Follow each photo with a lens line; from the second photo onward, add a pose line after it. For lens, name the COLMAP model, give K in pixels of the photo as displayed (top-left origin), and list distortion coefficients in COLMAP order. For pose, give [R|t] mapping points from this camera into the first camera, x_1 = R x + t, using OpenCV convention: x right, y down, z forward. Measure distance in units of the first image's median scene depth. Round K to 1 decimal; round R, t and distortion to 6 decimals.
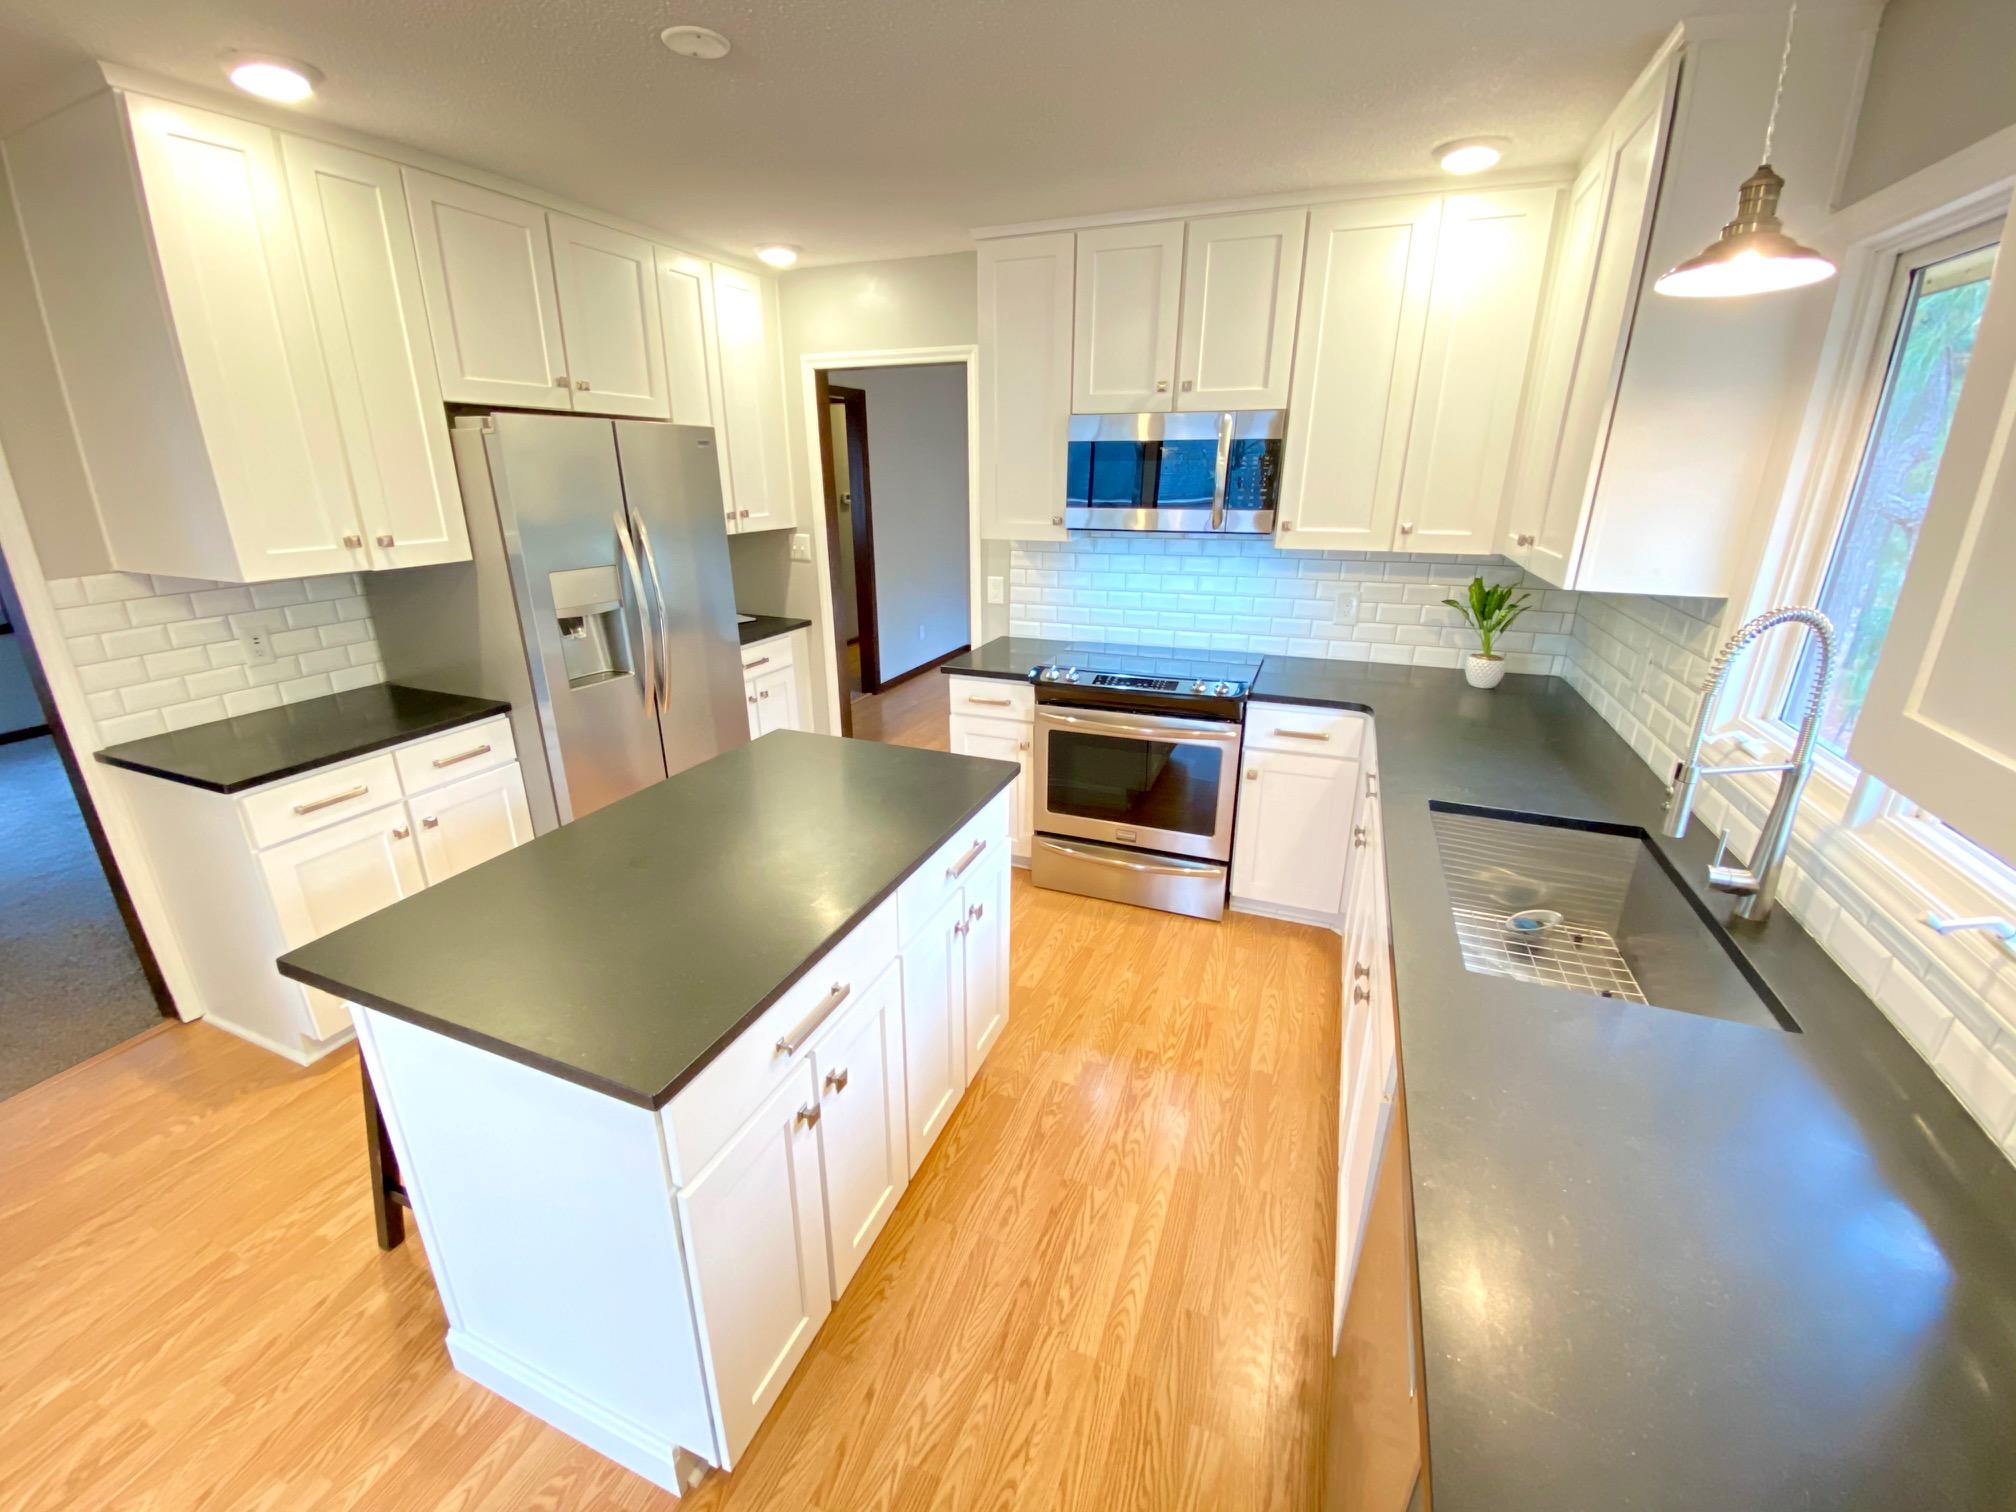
lens RADIAL K [[813.5, 0, 995.6], [0, 813.5, 753.2], [0, 0, 1]] dist [0.018153, -0.017257]
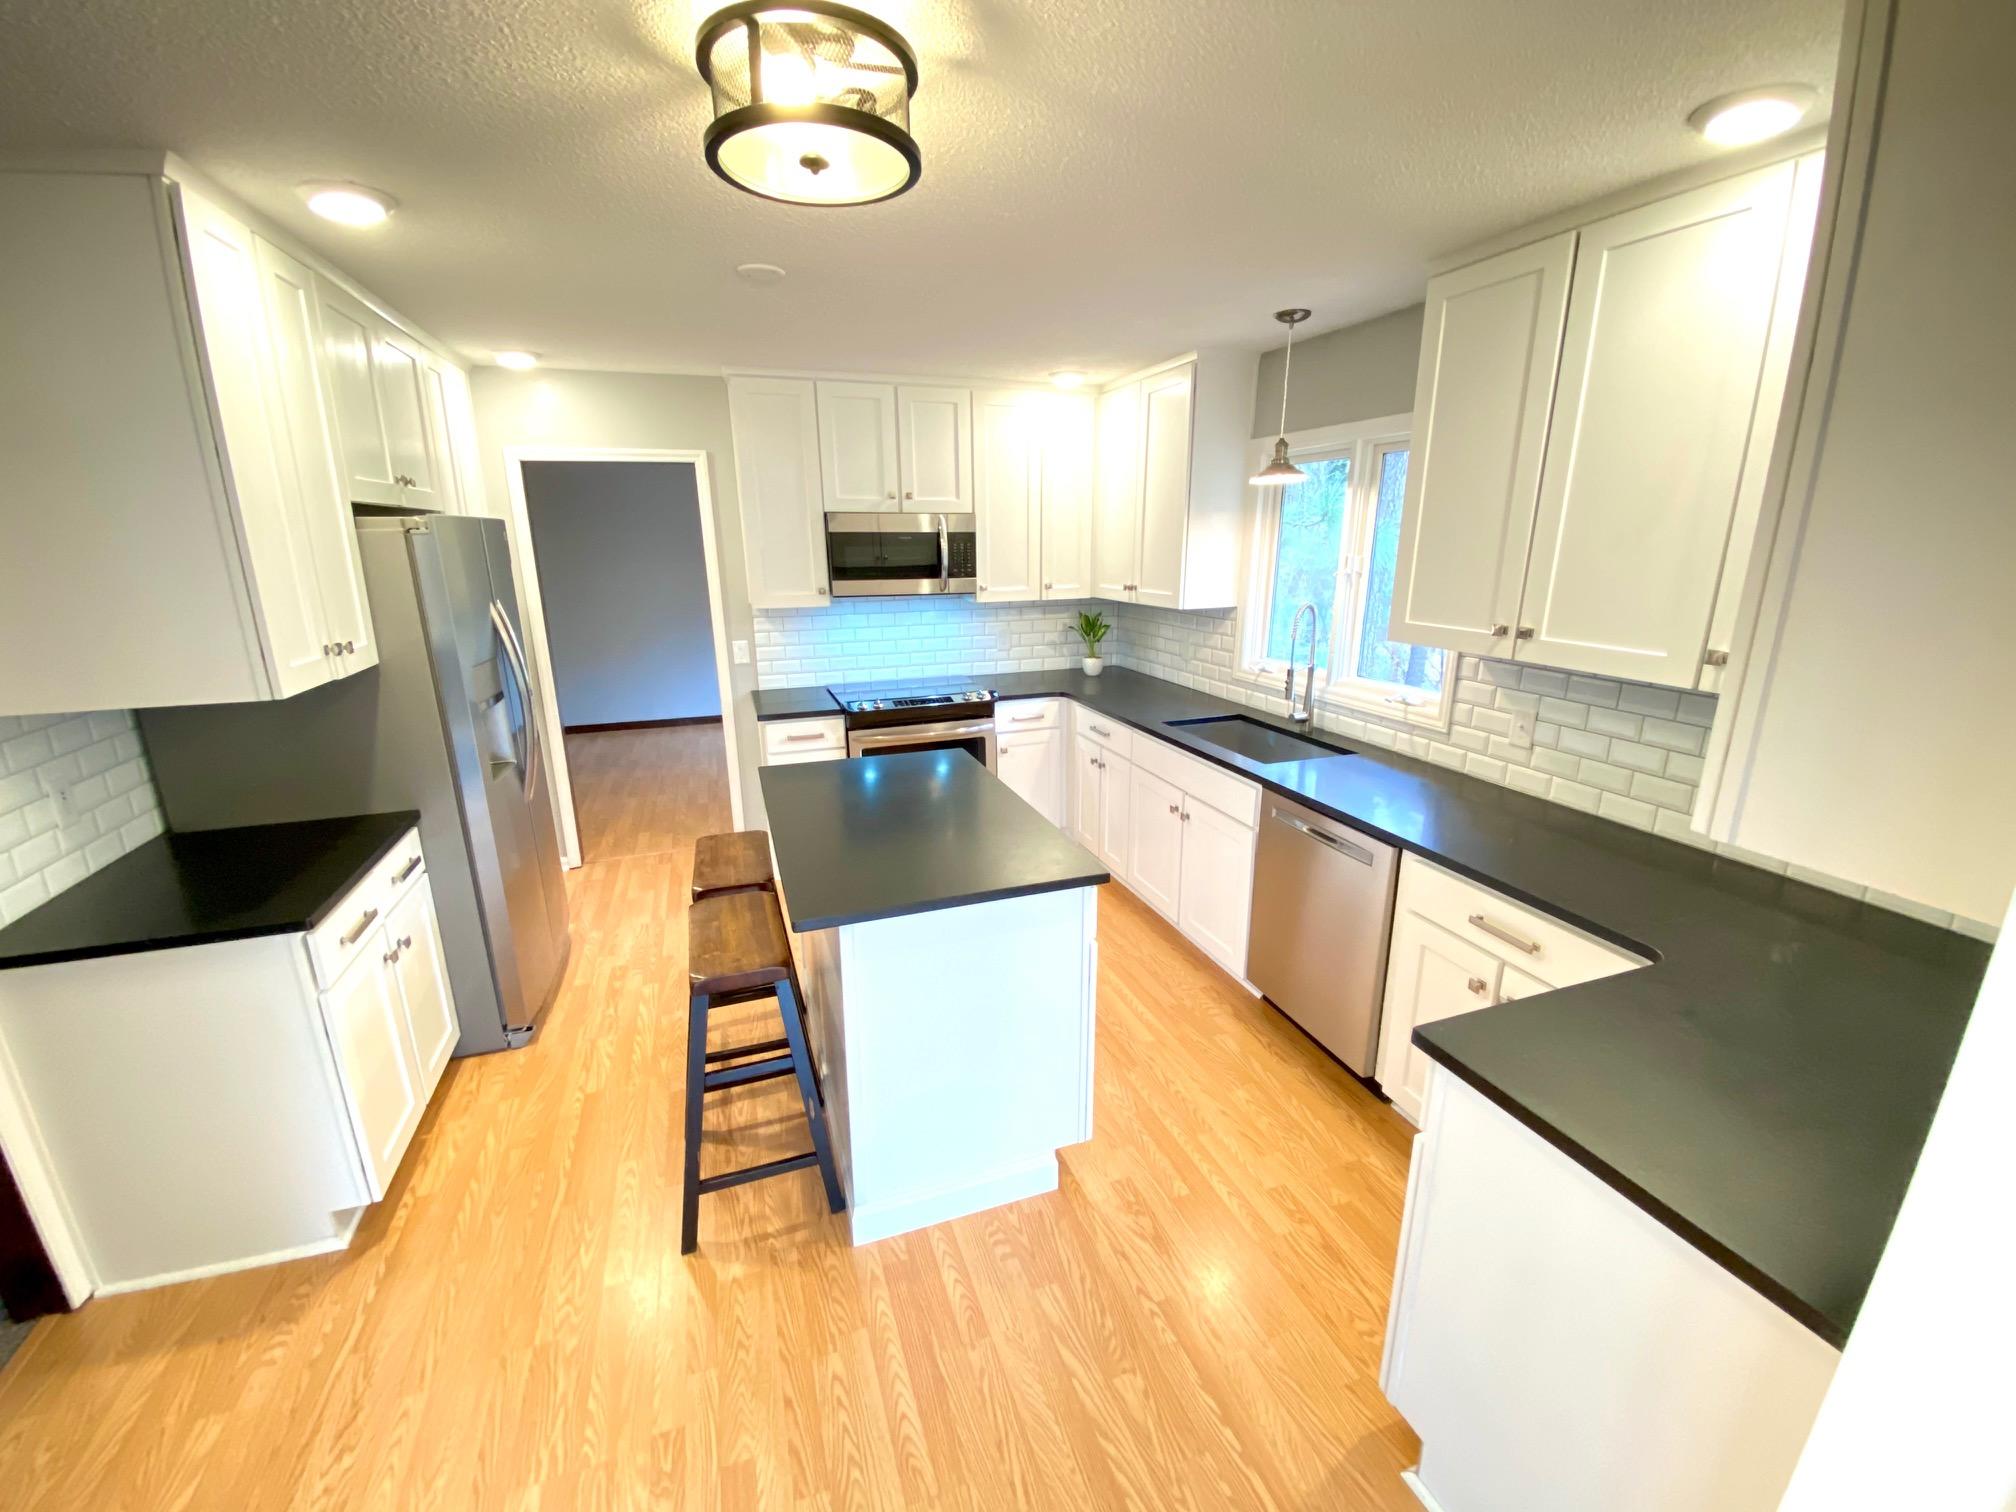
lens RADIAL K [[813.5, 0, 995.6], [0, 813.5, 753.2], [0, 0, 1]] dist [0.018153, -0.017257]
pose [[0.747217, -0.177516, 0.640433, -0.644729], [0.223220, 0.974720, 0.009735, 0.013493], [-0.625970, 0.135683, 0.767953, -0.136242]]
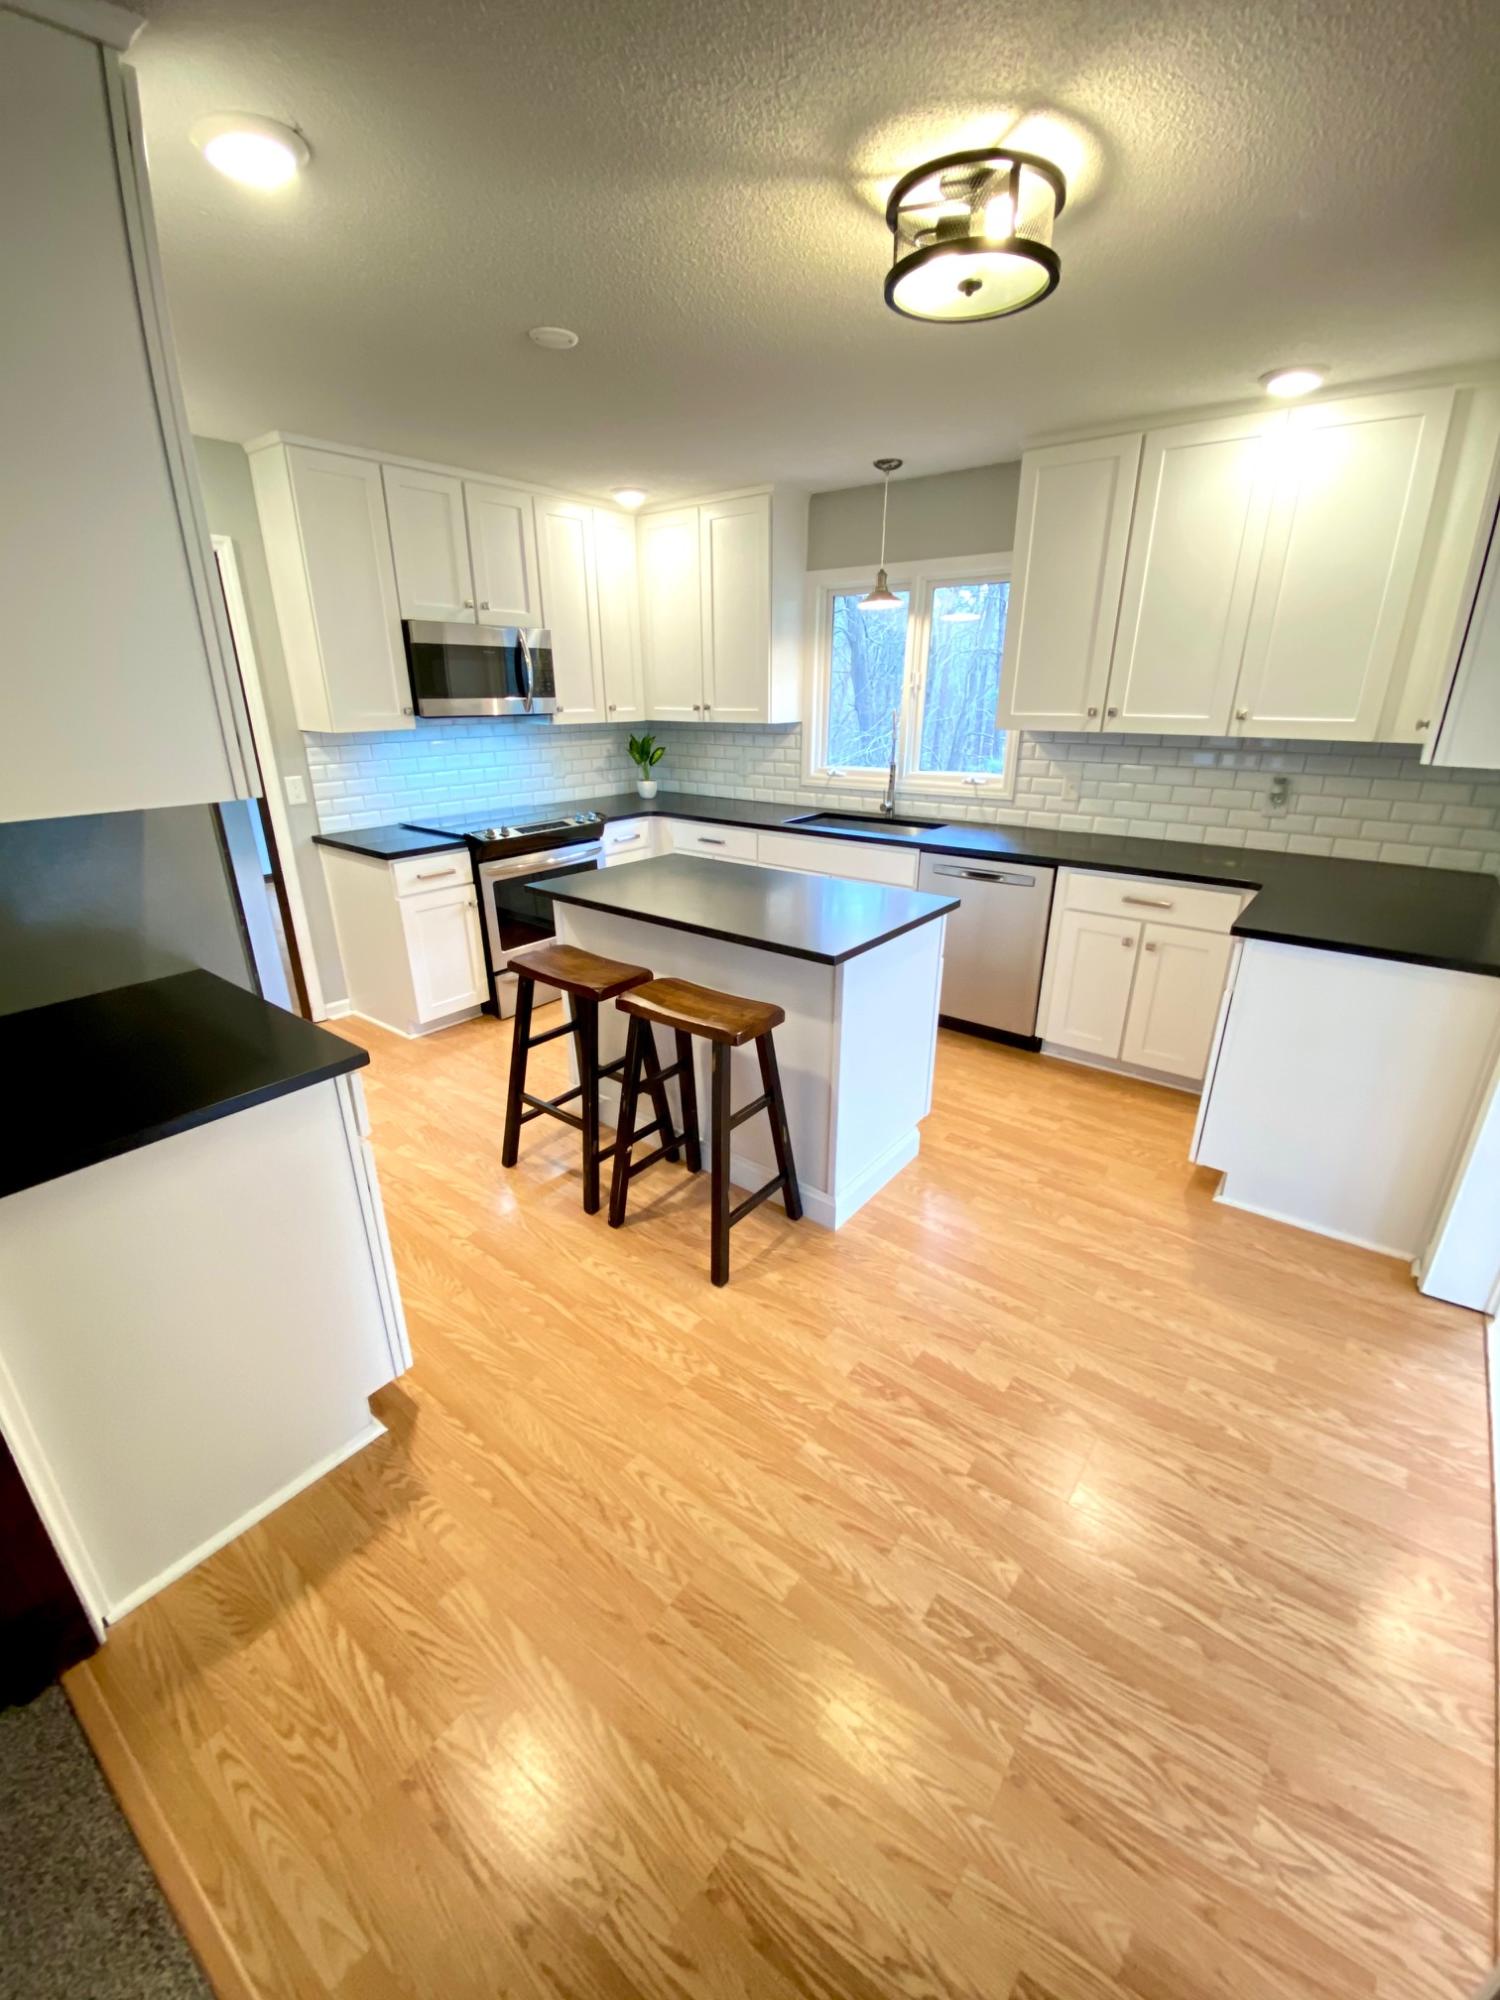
lens RADIAL K [[807.1, 0, 750.0], [0, 807.1, 1000.0], [0, 0, 1]] dist [0.018153, -0.017257]
pose [[0.262067, -0.343368, 0.901898, -1.063504], [0.315361, 0.913724, 0.256235, -0.059819], [-0.912068, 0.217273, 0.347742, 0.275018]]
